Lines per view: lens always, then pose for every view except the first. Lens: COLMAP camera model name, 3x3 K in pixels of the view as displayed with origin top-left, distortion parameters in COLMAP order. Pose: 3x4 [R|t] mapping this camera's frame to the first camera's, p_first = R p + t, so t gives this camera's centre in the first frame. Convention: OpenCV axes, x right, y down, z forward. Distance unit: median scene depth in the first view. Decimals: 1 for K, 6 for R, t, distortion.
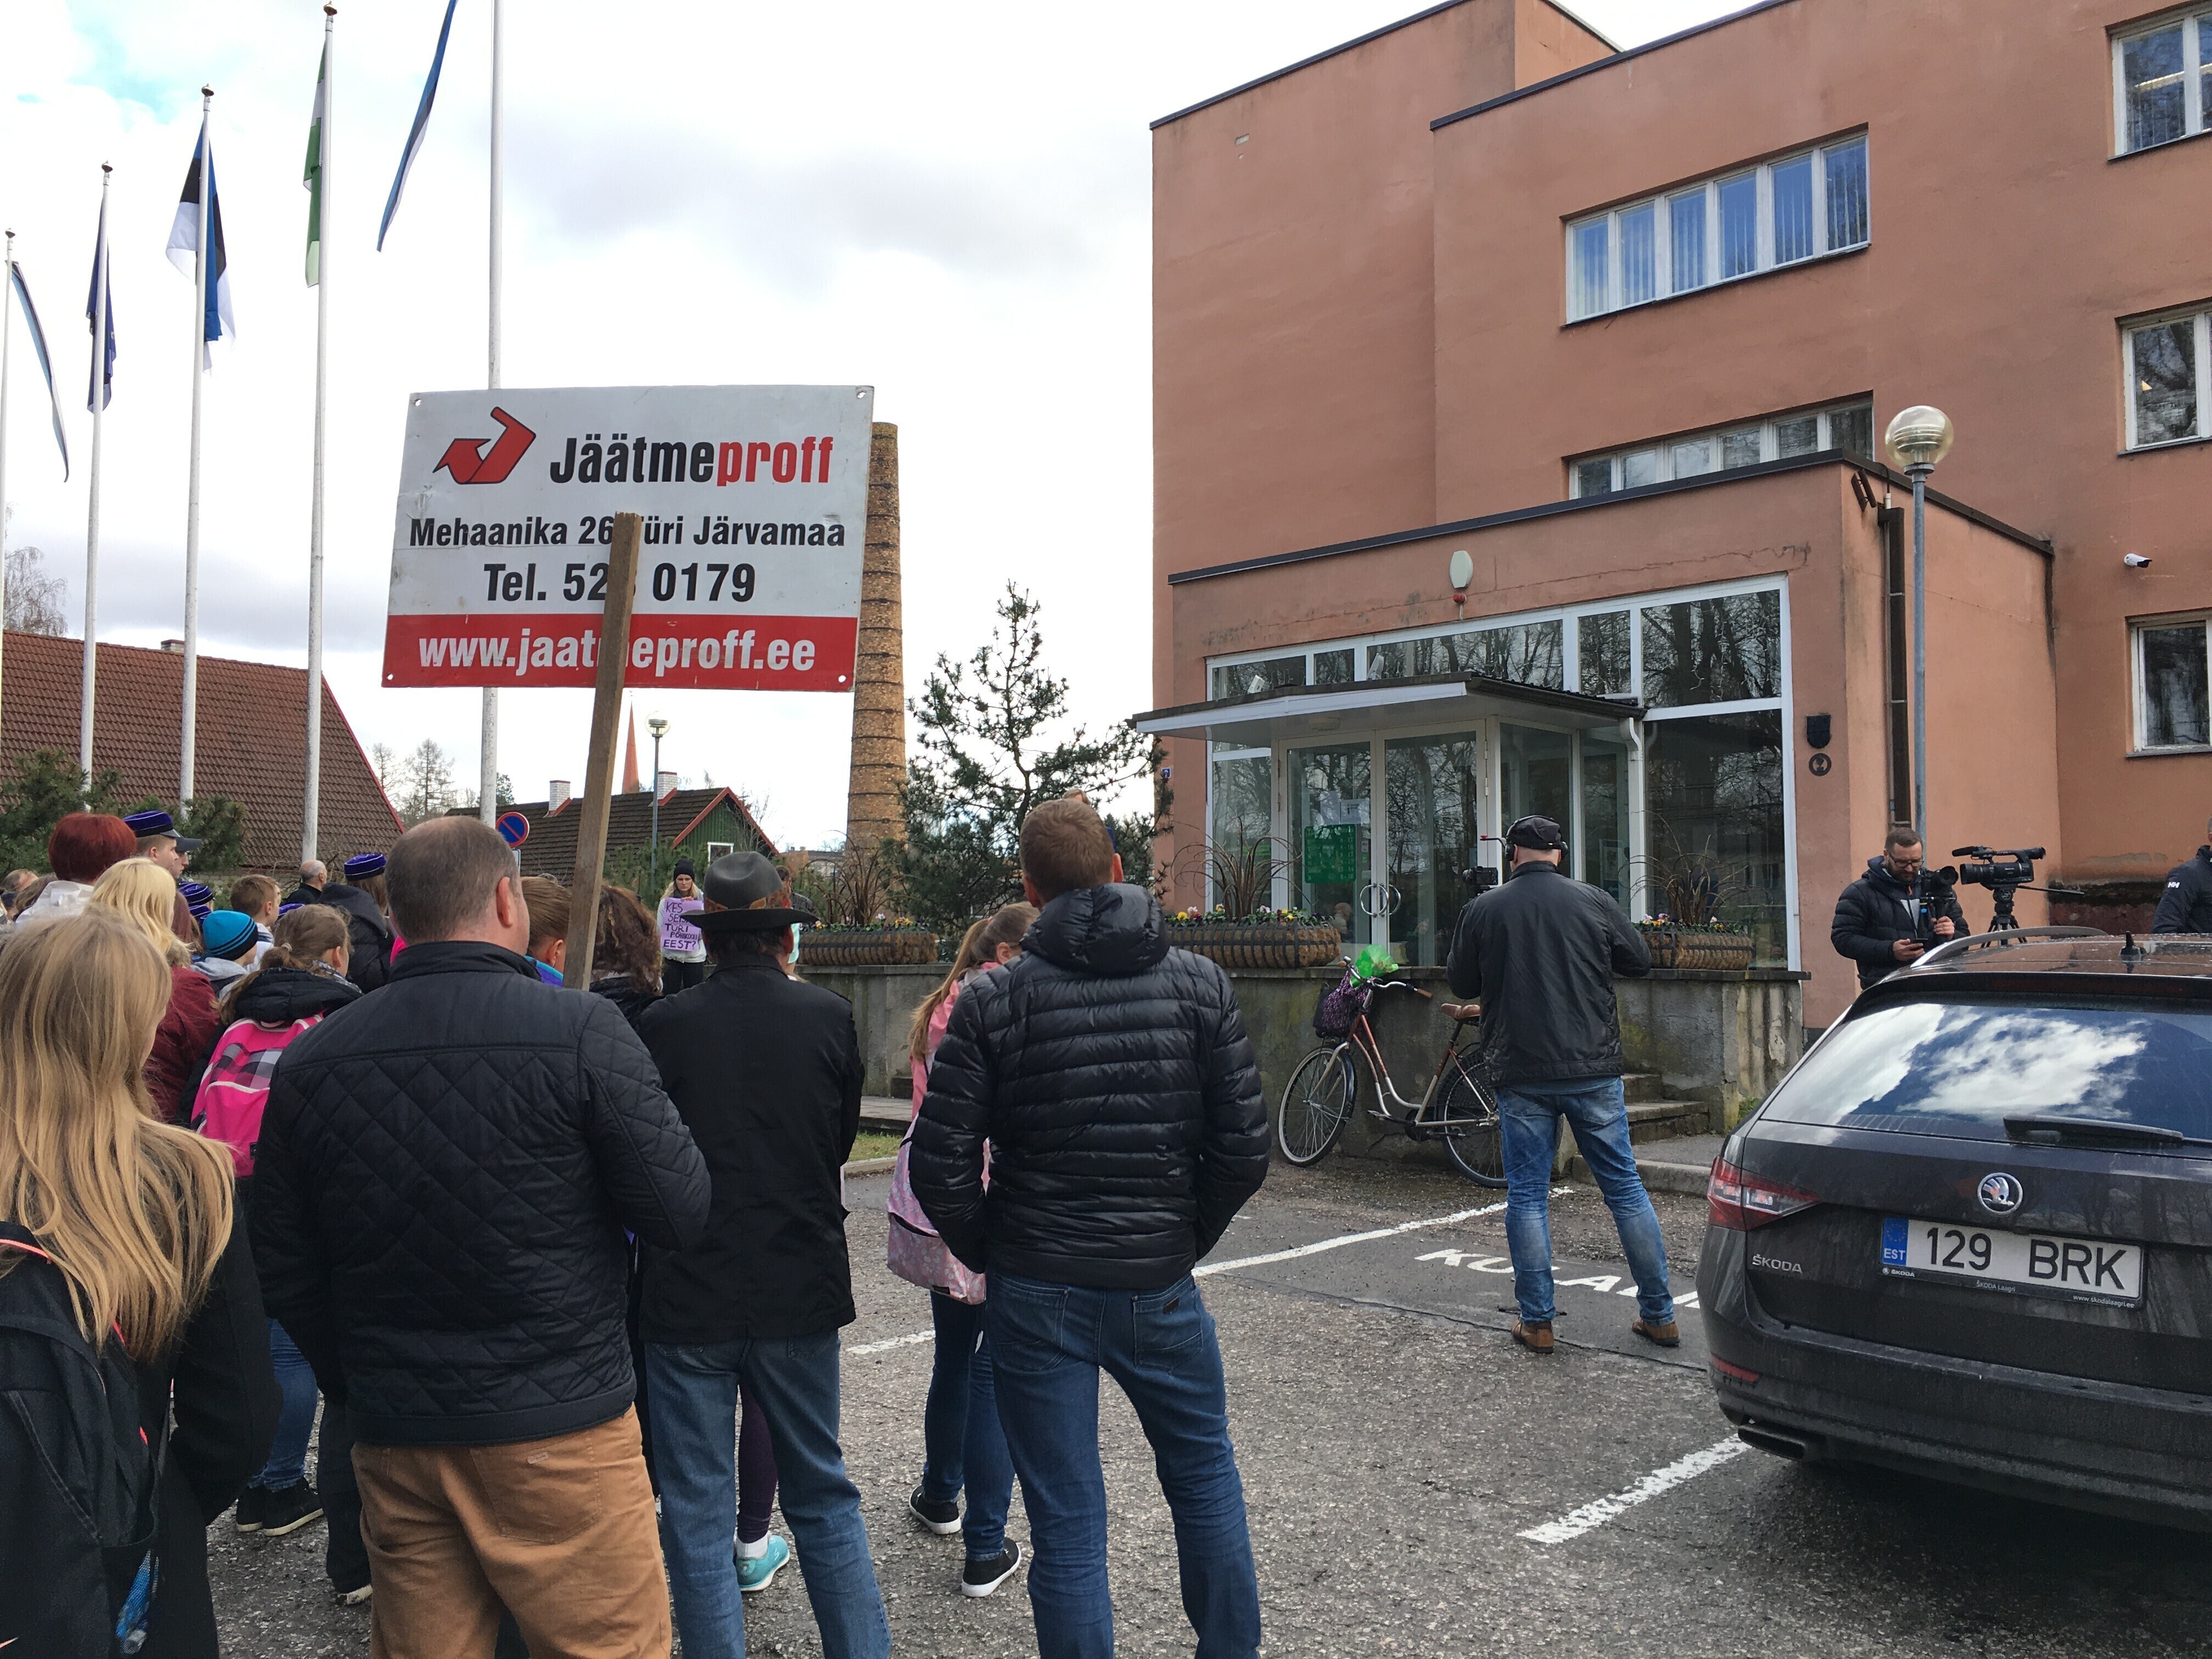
lens RADIAL K [[1890.0, 0, 1106.0], [0, 1890.0, 829.5], [0, 0, 1]] dist [0.020208, -0.013631]
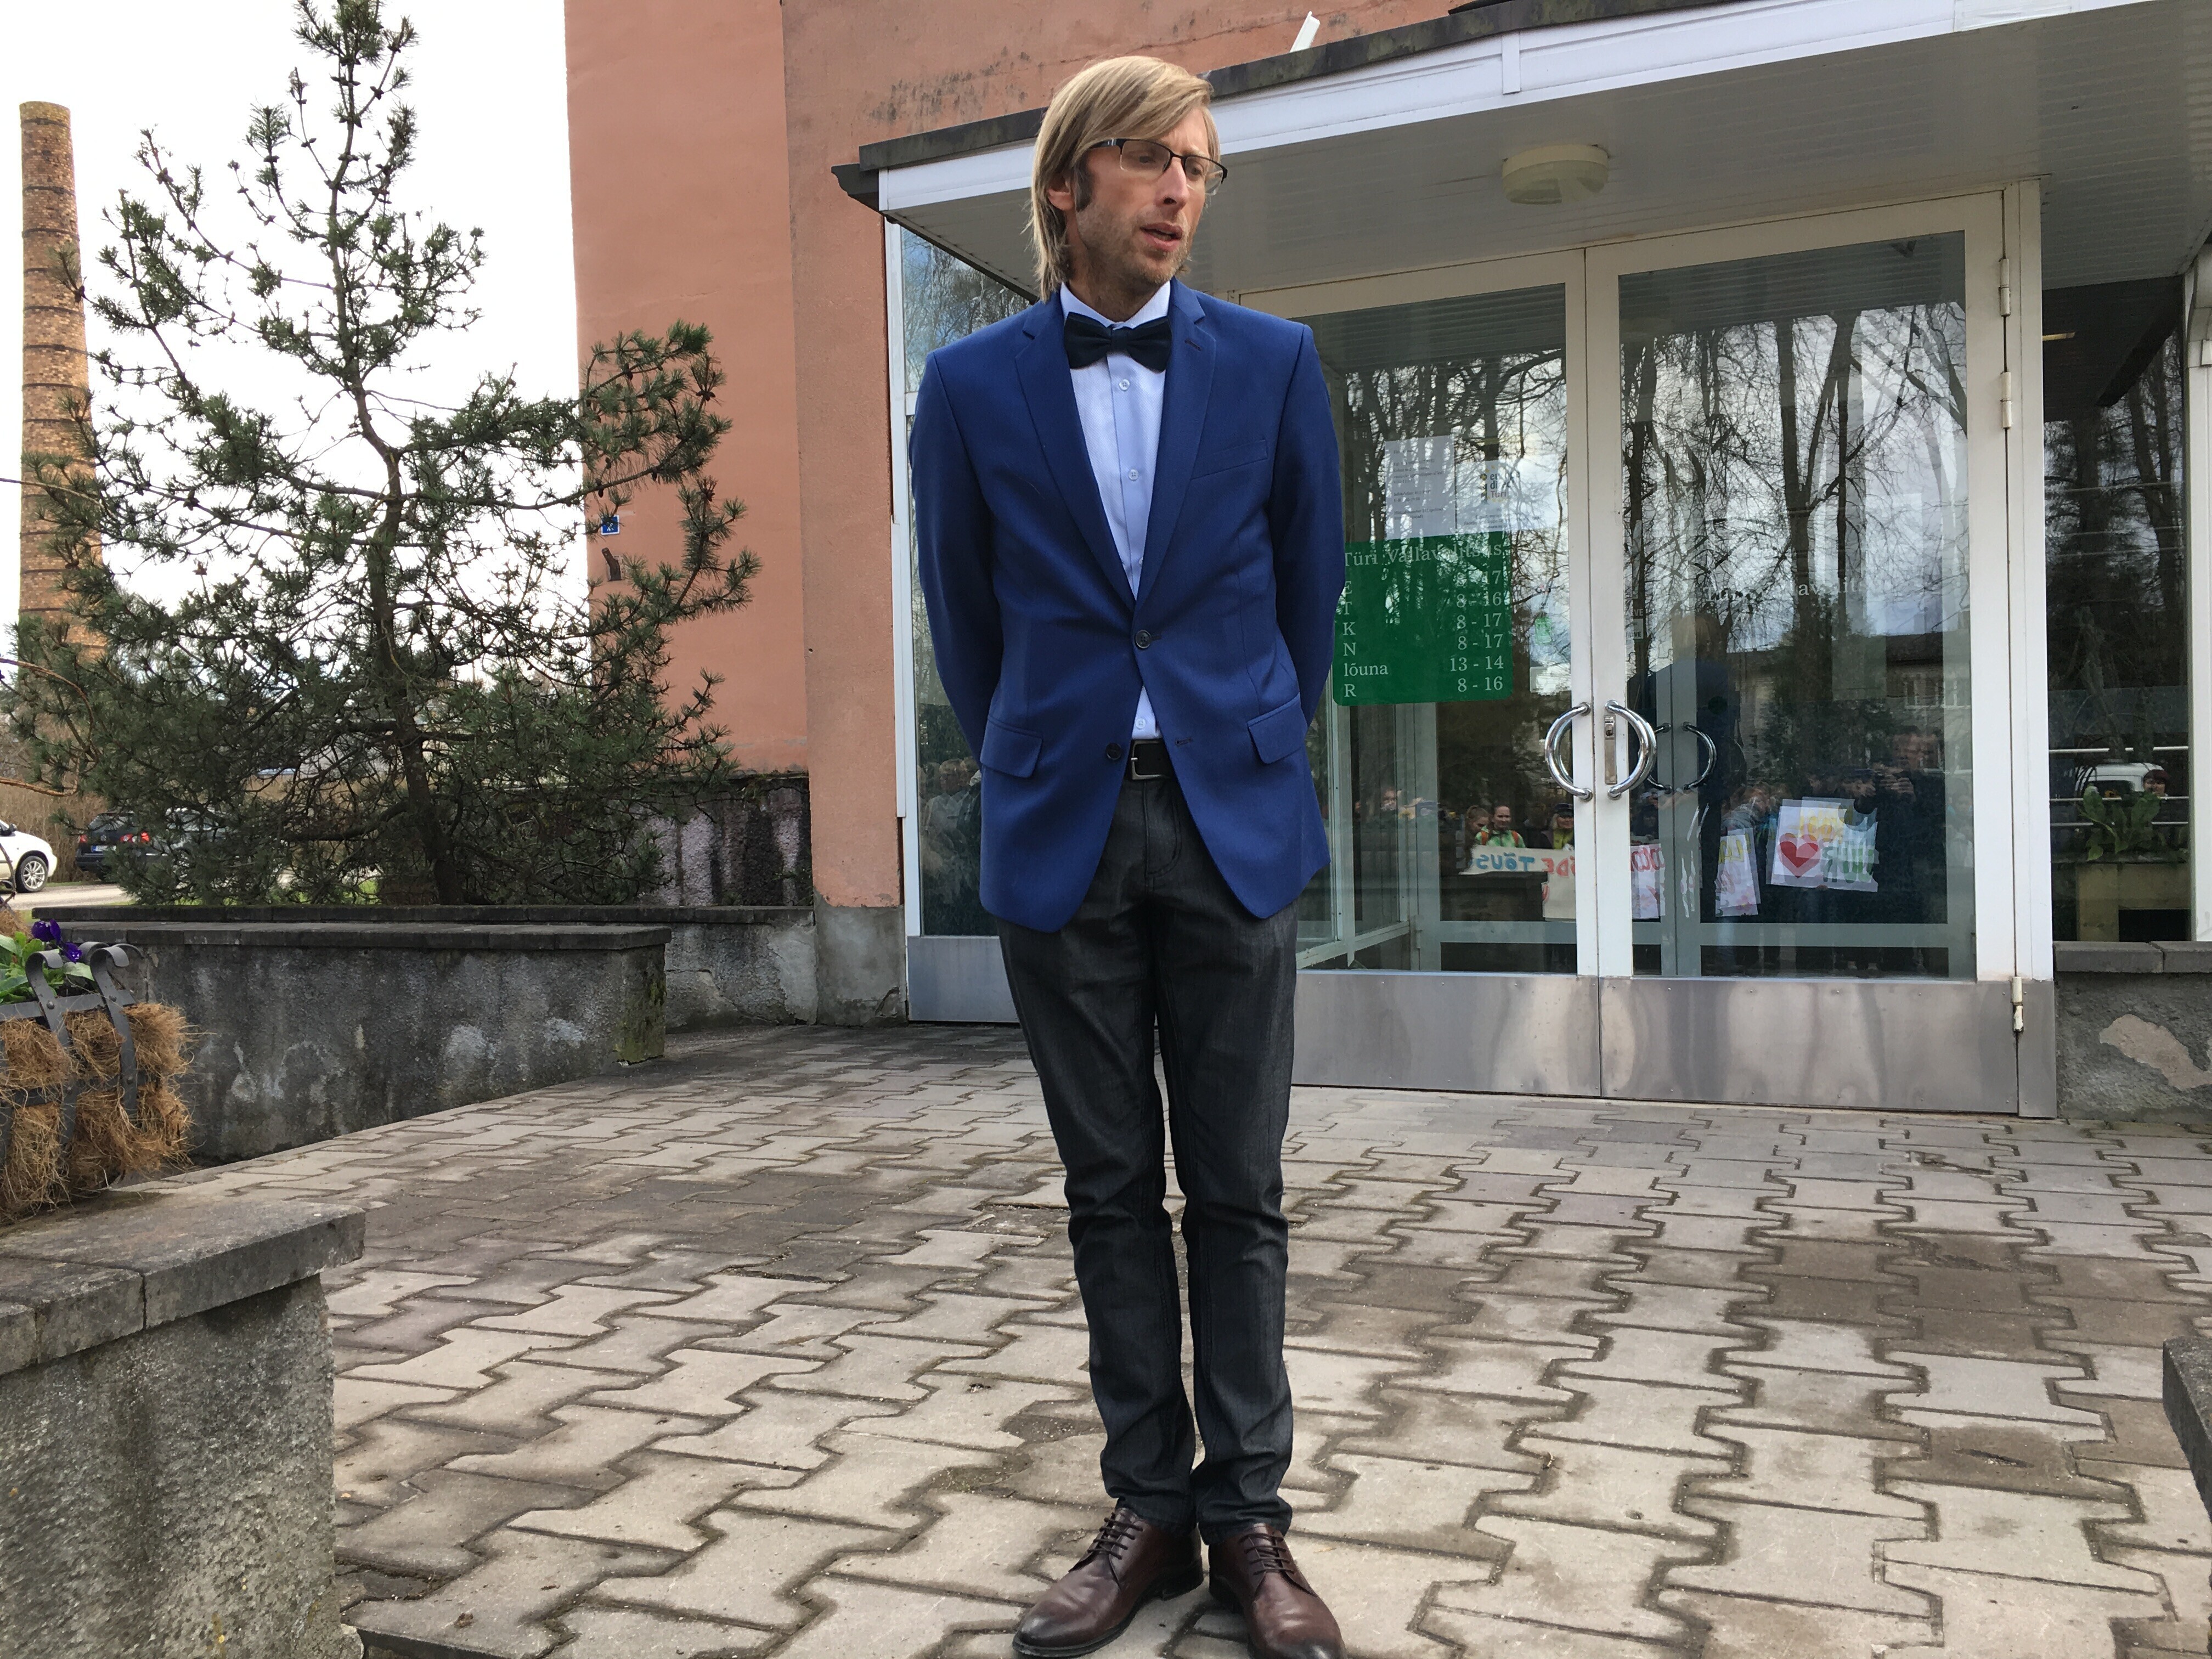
lens RADIAL K [[1890.0, 0, 1106.0], [0, 1890.0, 829.5], [0, 0, 1]] dist [0.020208, -0.013631]
pose [[0.930844, -0.031380, 0.364066, -0.049233], [0.000653, 0.996447, 0.084216, 0.017472], [-0.365416, -0.078155, 0.927558, 0.542450]]
